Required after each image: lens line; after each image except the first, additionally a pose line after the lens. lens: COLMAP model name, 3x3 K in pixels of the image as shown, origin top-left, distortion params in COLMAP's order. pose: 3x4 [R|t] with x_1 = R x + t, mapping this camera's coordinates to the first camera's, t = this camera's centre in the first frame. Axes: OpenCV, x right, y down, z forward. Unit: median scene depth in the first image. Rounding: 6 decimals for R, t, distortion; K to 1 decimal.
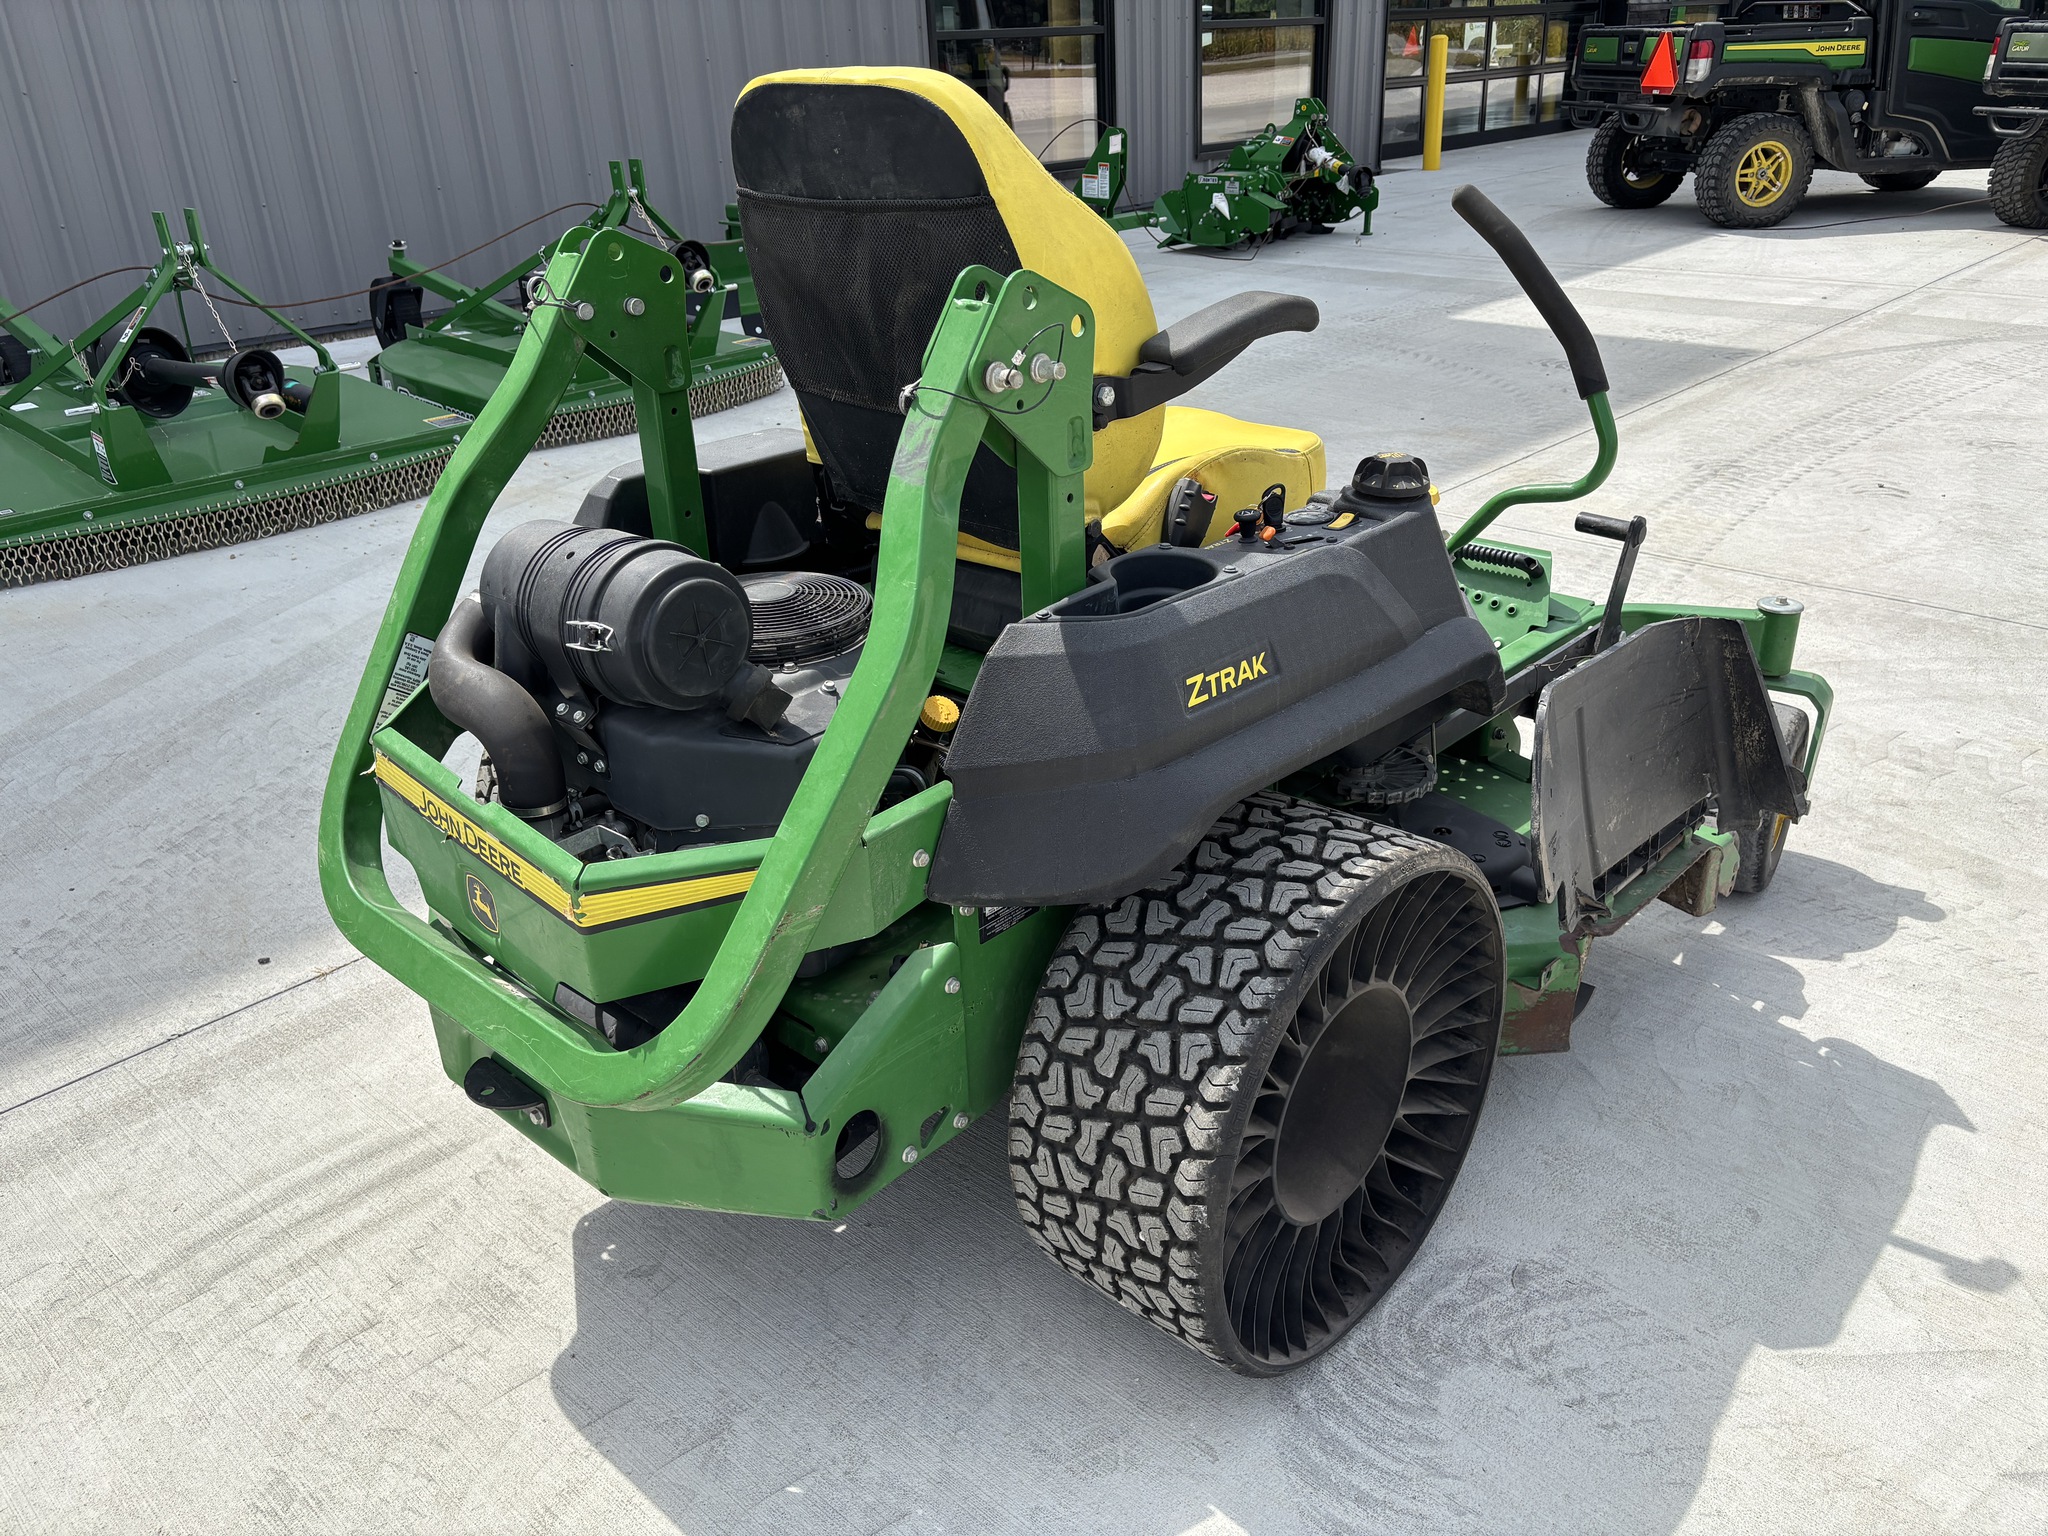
lens RADIAL K [[1543.4, 0, 1040.7], [0, 1543.4, 779.2], [0, 0, 1]] dist [0.049718, -0.062639]
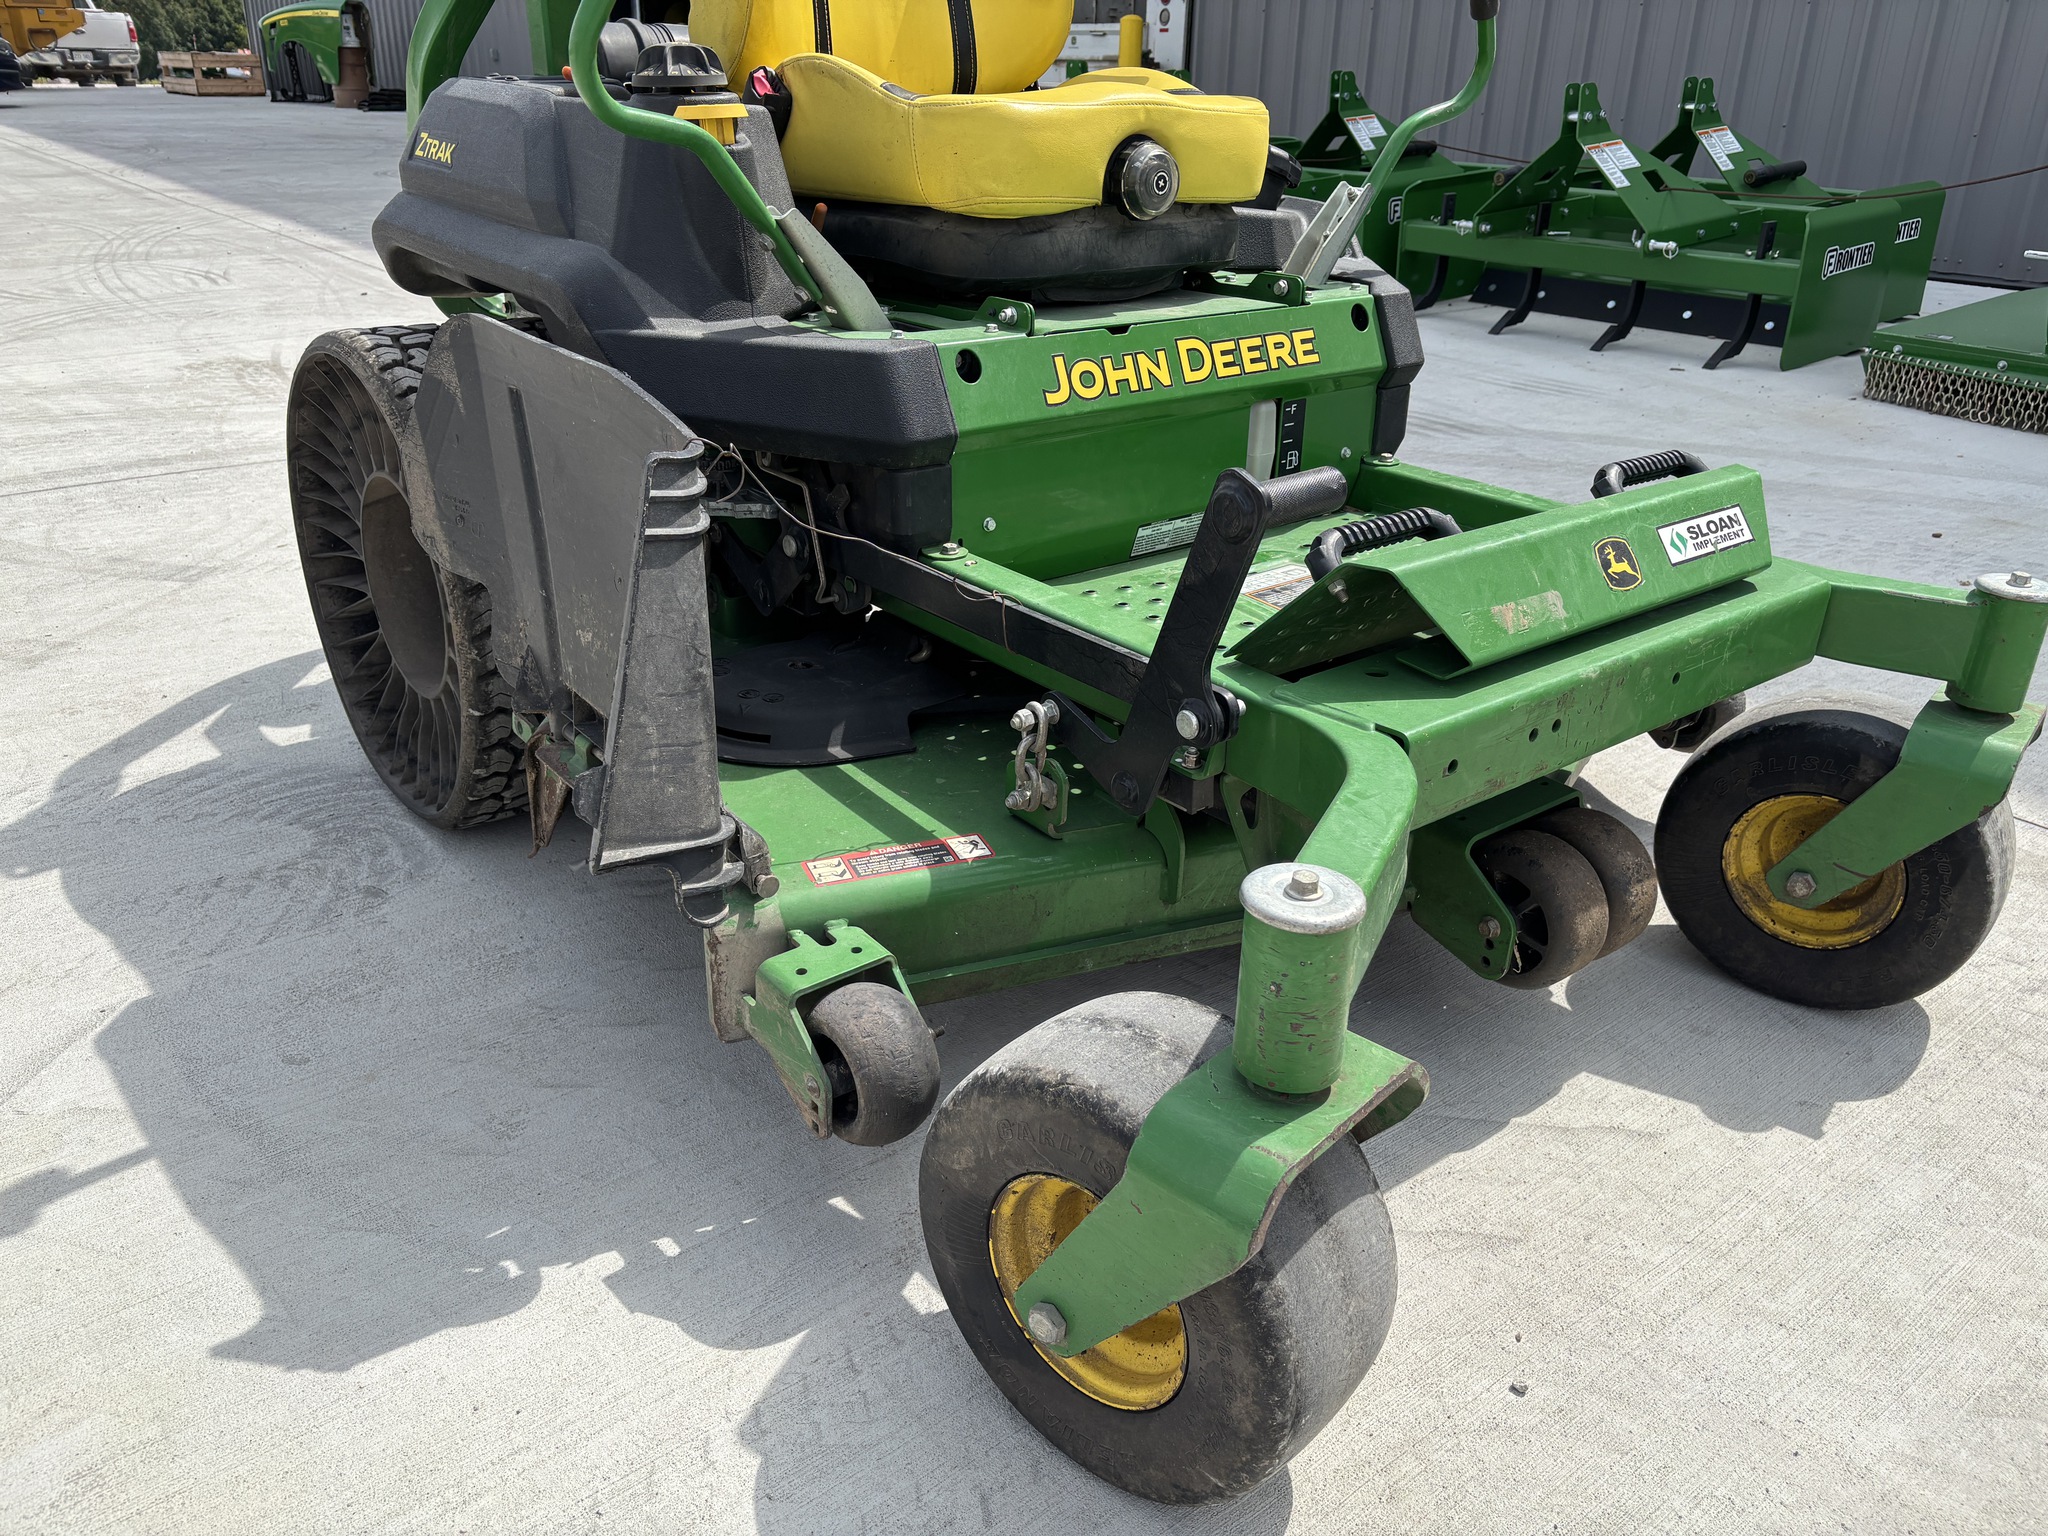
lens RADIAL K [[1553.7, 0, 1035.7], [0, 1553.7, 761.6], [0, 0, 1]] dist [0.003985, -0.012928]
pose [[-0.136011, 0.441201, -0.887041, 0.227983], [-0.443746, 0.773394, 0.452715, -0.078048], [0.885771, 0.455196, 0.090591, 0.263281]]
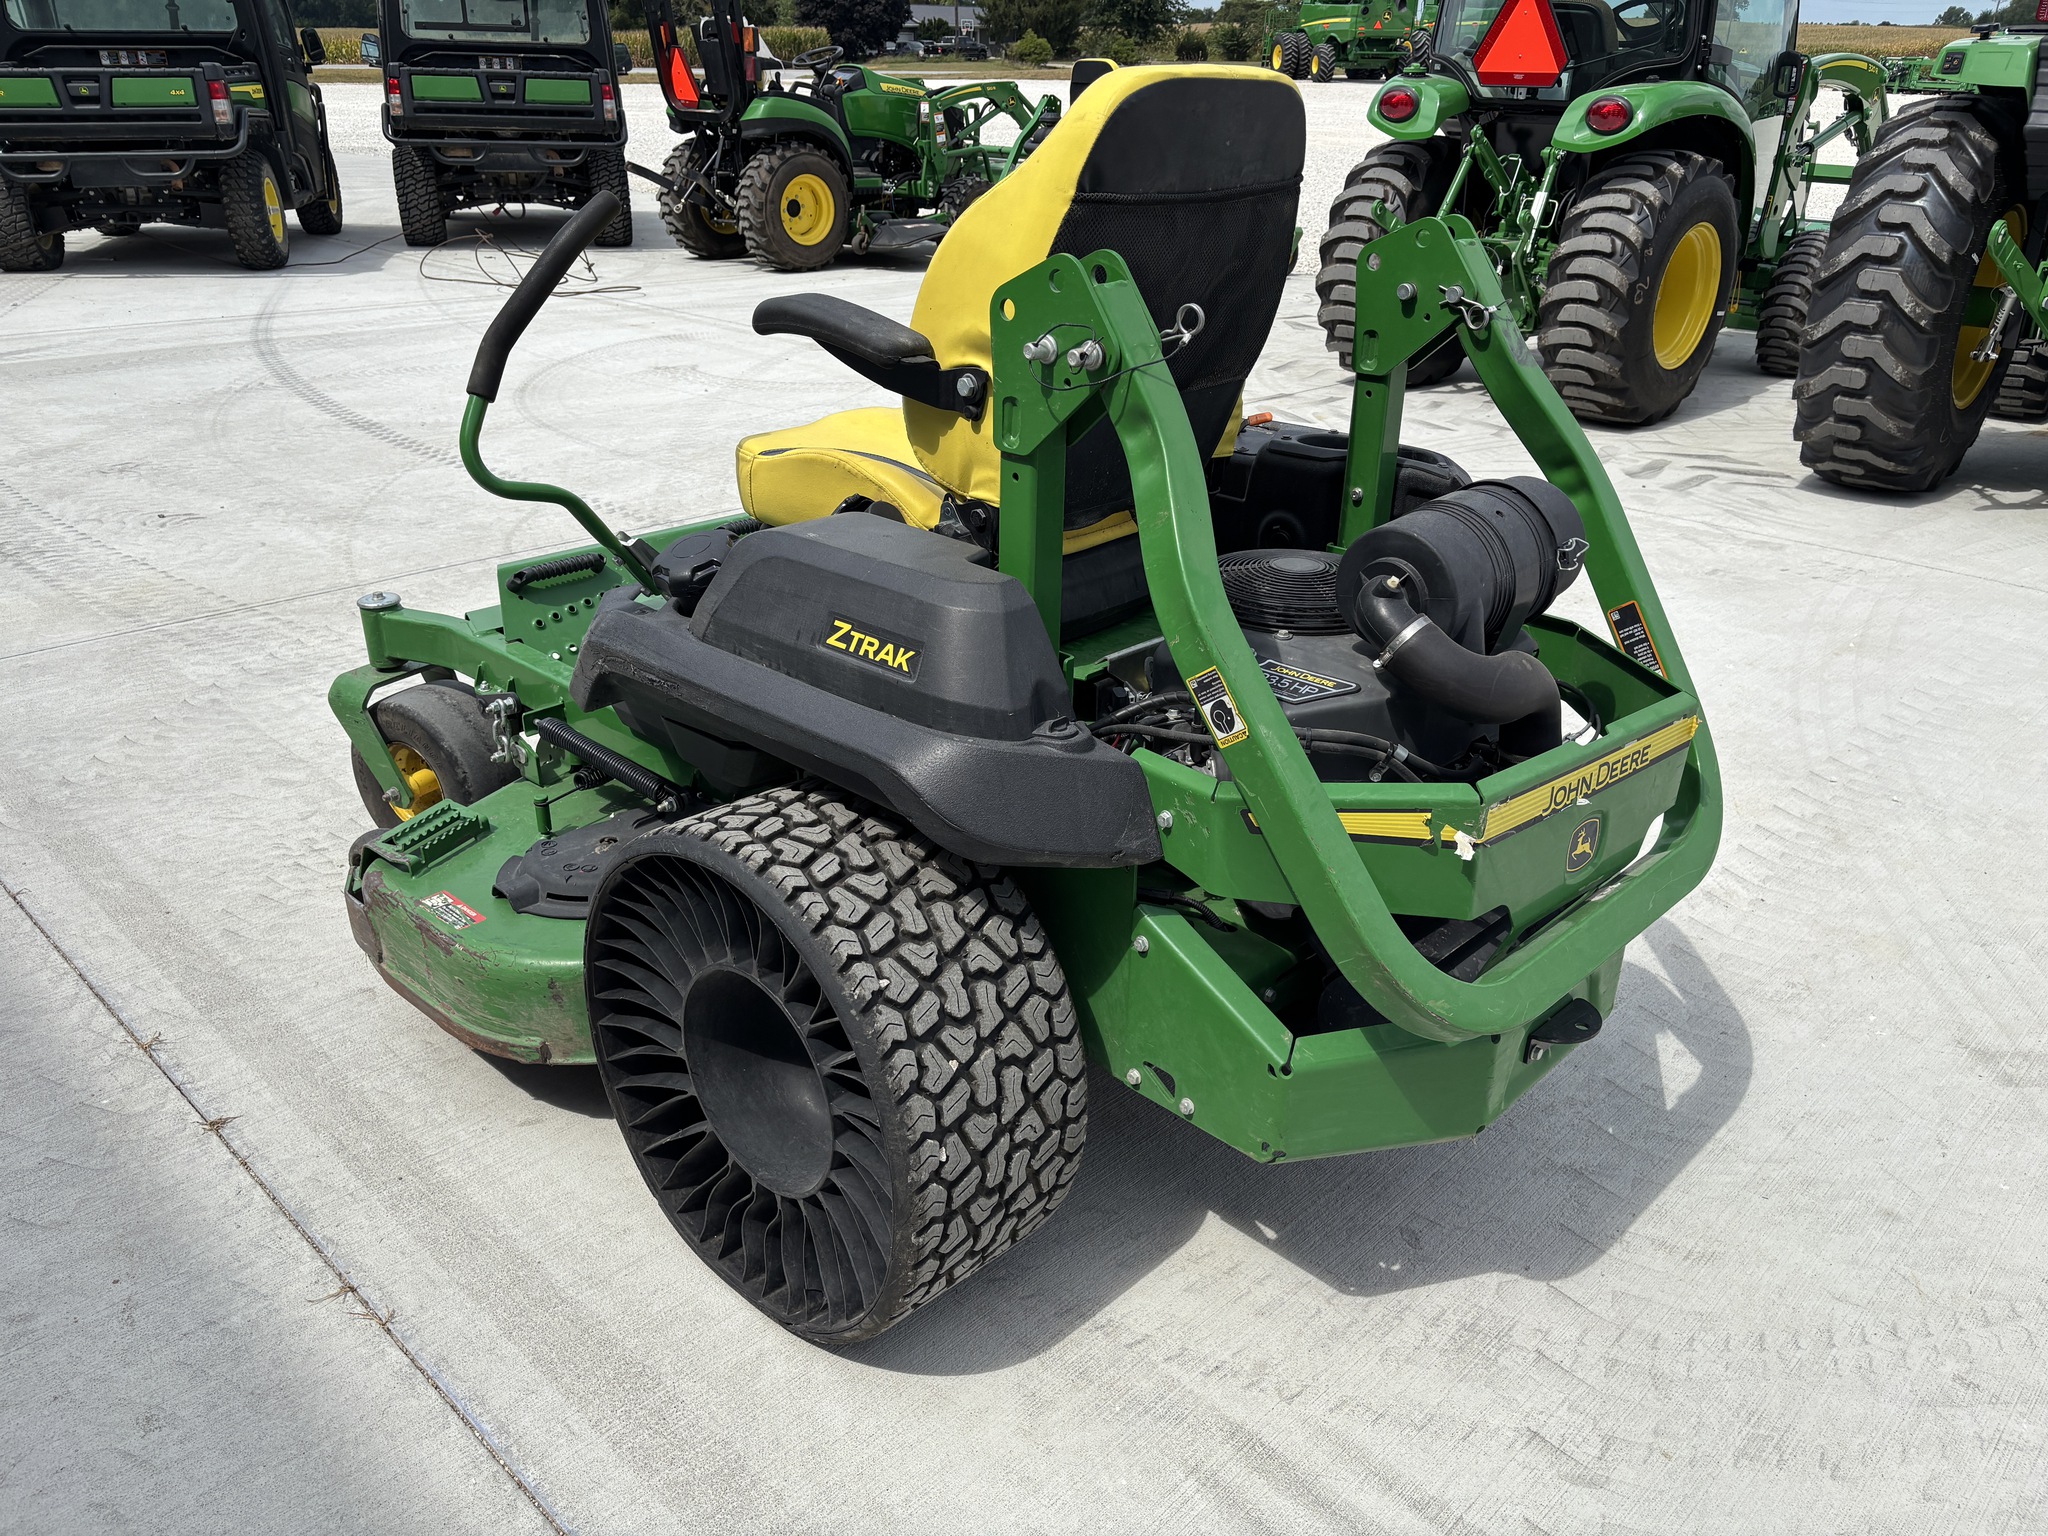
lens RADIAL K [[1564.1, 0, 1056.4], [0, 1564.1, 777.1], [0, 0, 1]] dist [0.036819, -0.042367]
pose [[0.008860, -0.381519, 0.924319, -0.240575], [0.413898, 0.842854, 0.343927, -0.085575], [-0.910280, 0.379526, 0.165378, 0.203432]]
